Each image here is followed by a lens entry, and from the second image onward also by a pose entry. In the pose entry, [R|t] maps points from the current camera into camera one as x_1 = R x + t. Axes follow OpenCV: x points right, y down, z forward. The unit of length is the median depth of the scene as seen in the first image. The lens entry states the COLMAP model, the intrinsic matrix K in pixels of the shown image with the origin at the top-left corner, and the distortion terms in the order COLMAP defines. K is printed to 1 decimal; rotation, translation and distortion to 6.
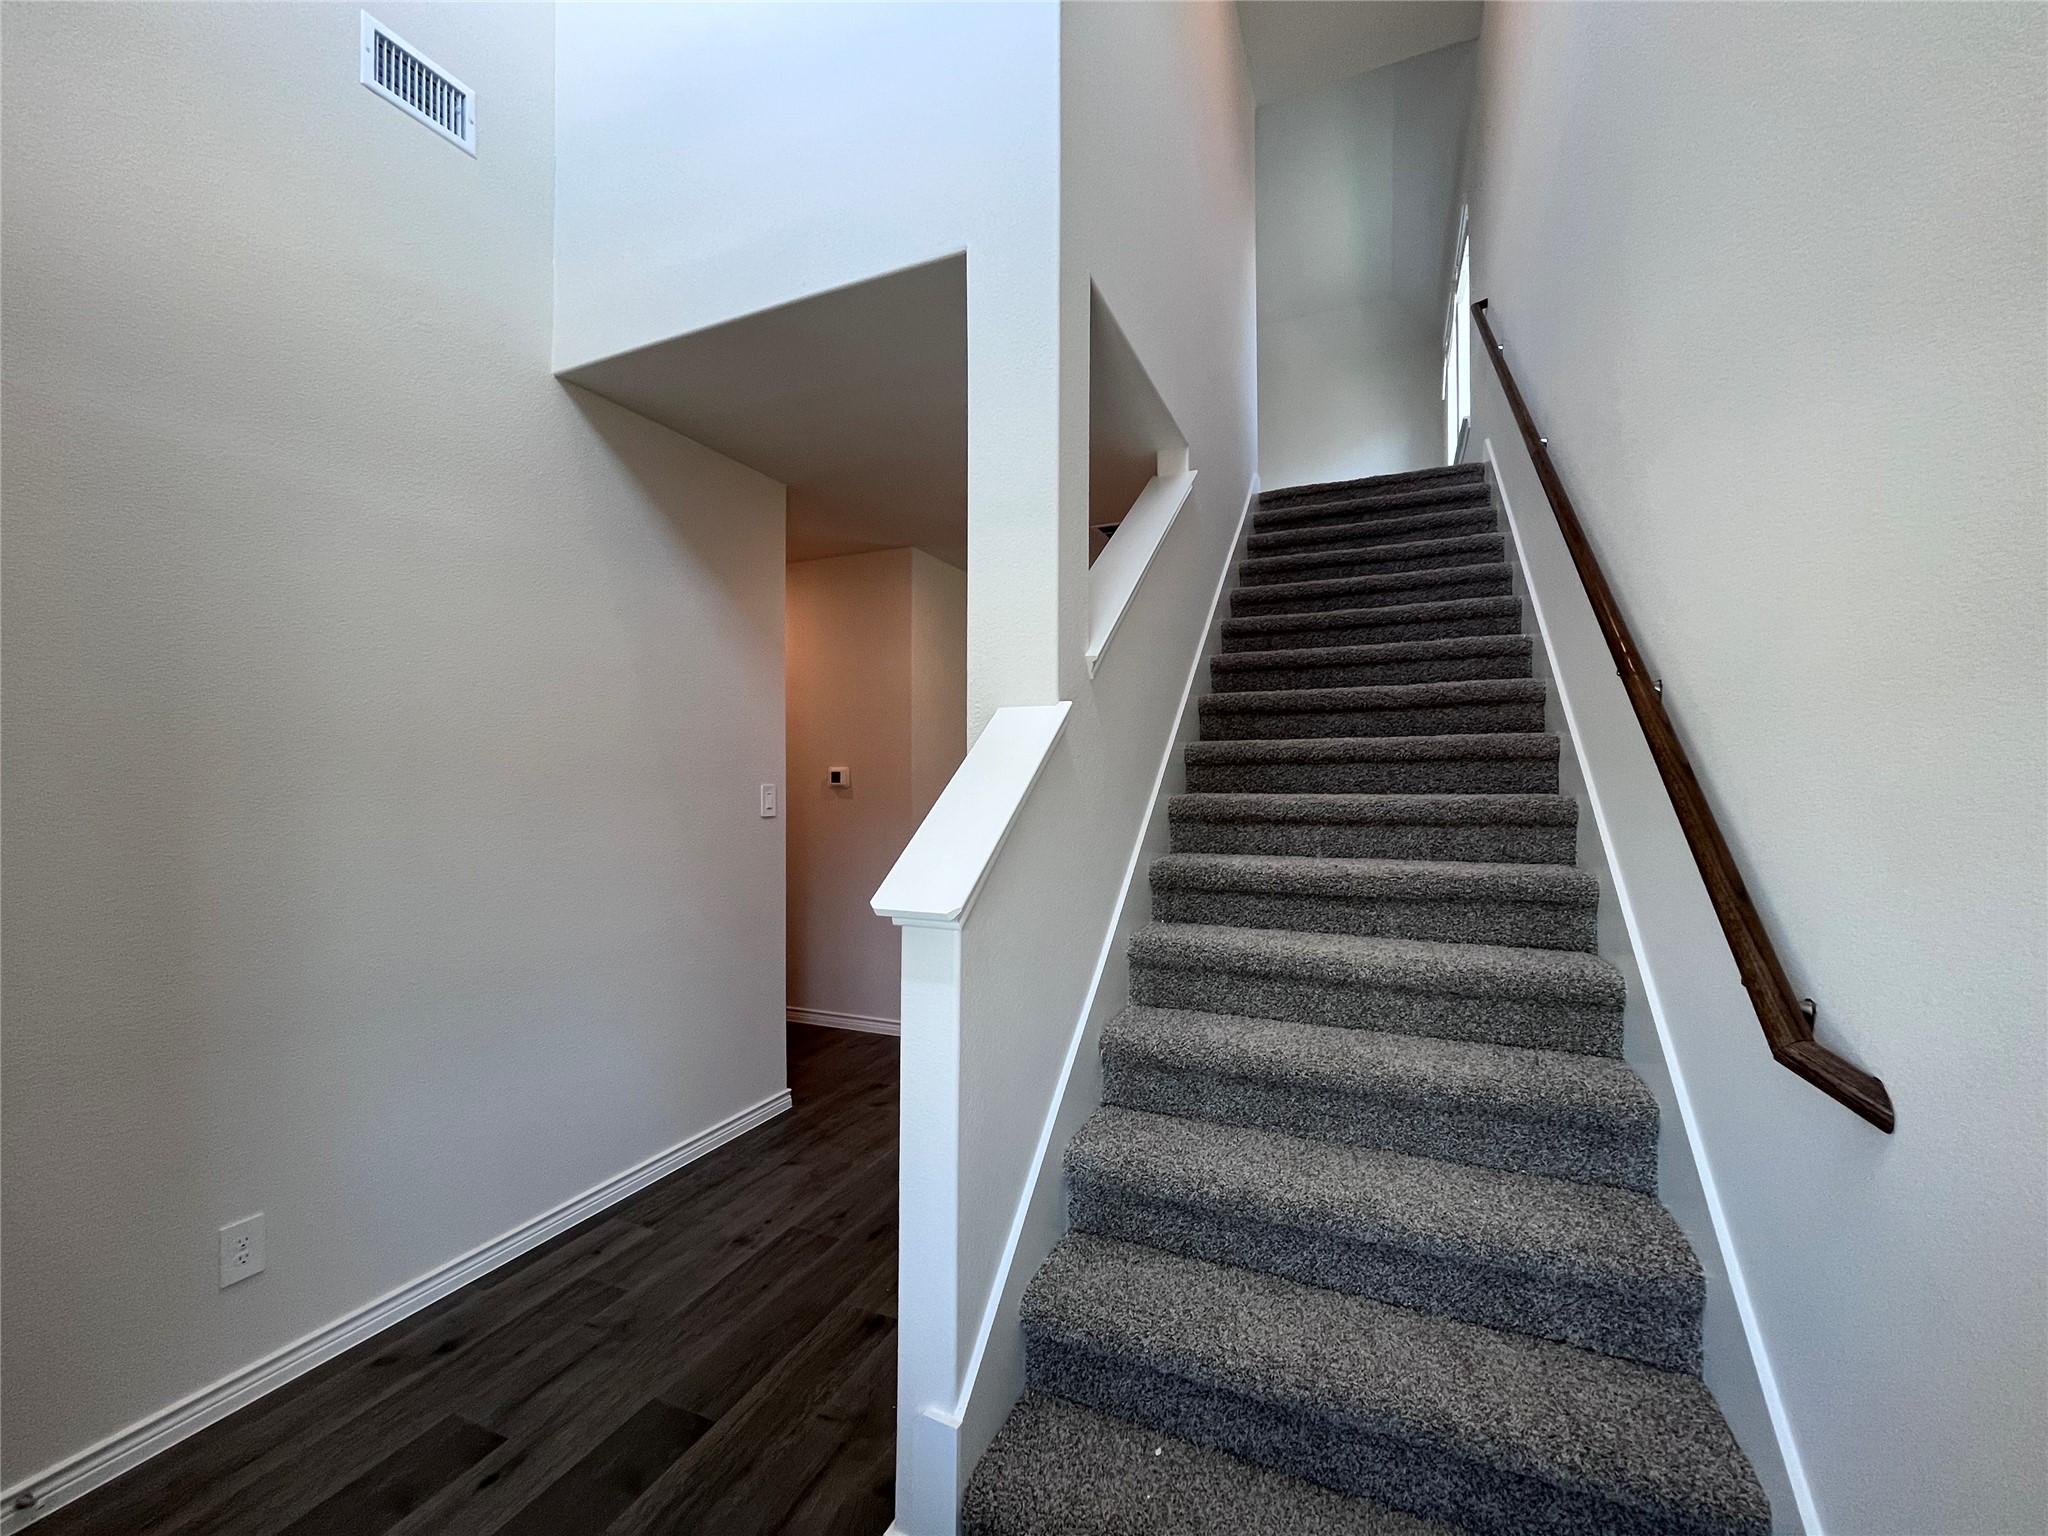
lens RADIAL K [[822.4, 0, 1031.5], [0, 822.4, 772.2], [0, 0, 1]] dist [-0.006526, 0.000781]
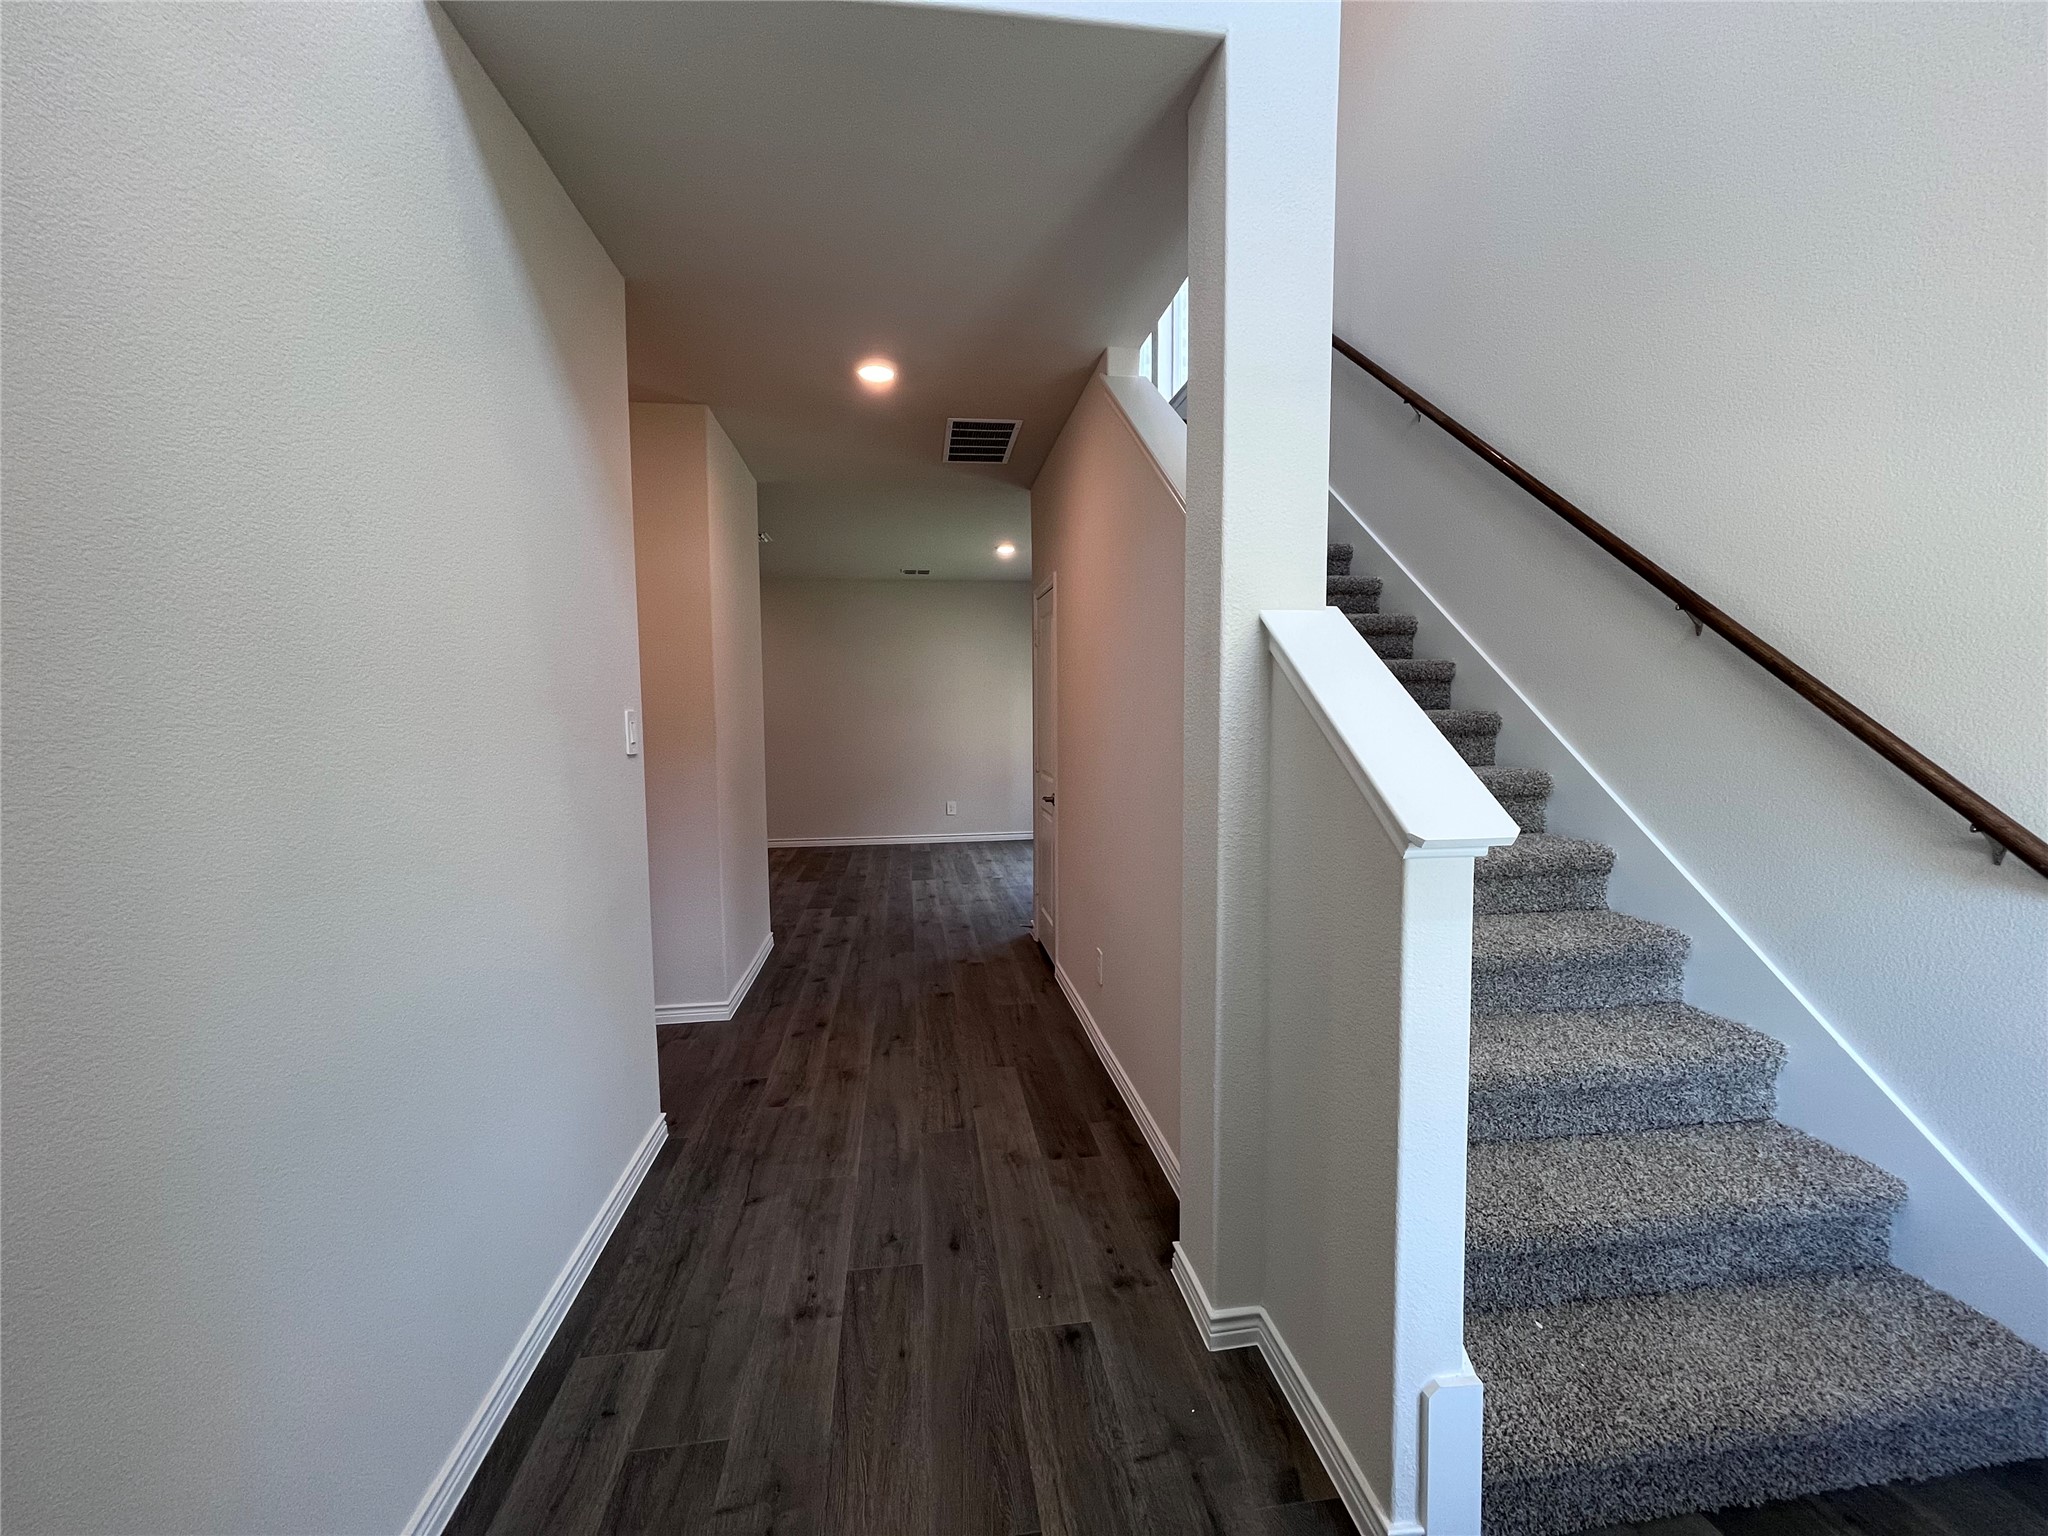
lens RADIAL K [[822.4, 0, 1017.2], [0, 822.4, 767.8], [0, 0, 1]] dist [-0.006526, 0.000781]
pose [[0.855617, -0.041581, 0.515937, -0.586071], [0.003863, 0.997253, 0.073964, 0.020860], [-0.517595, -0.061292, 0.853428, 0.308675]]
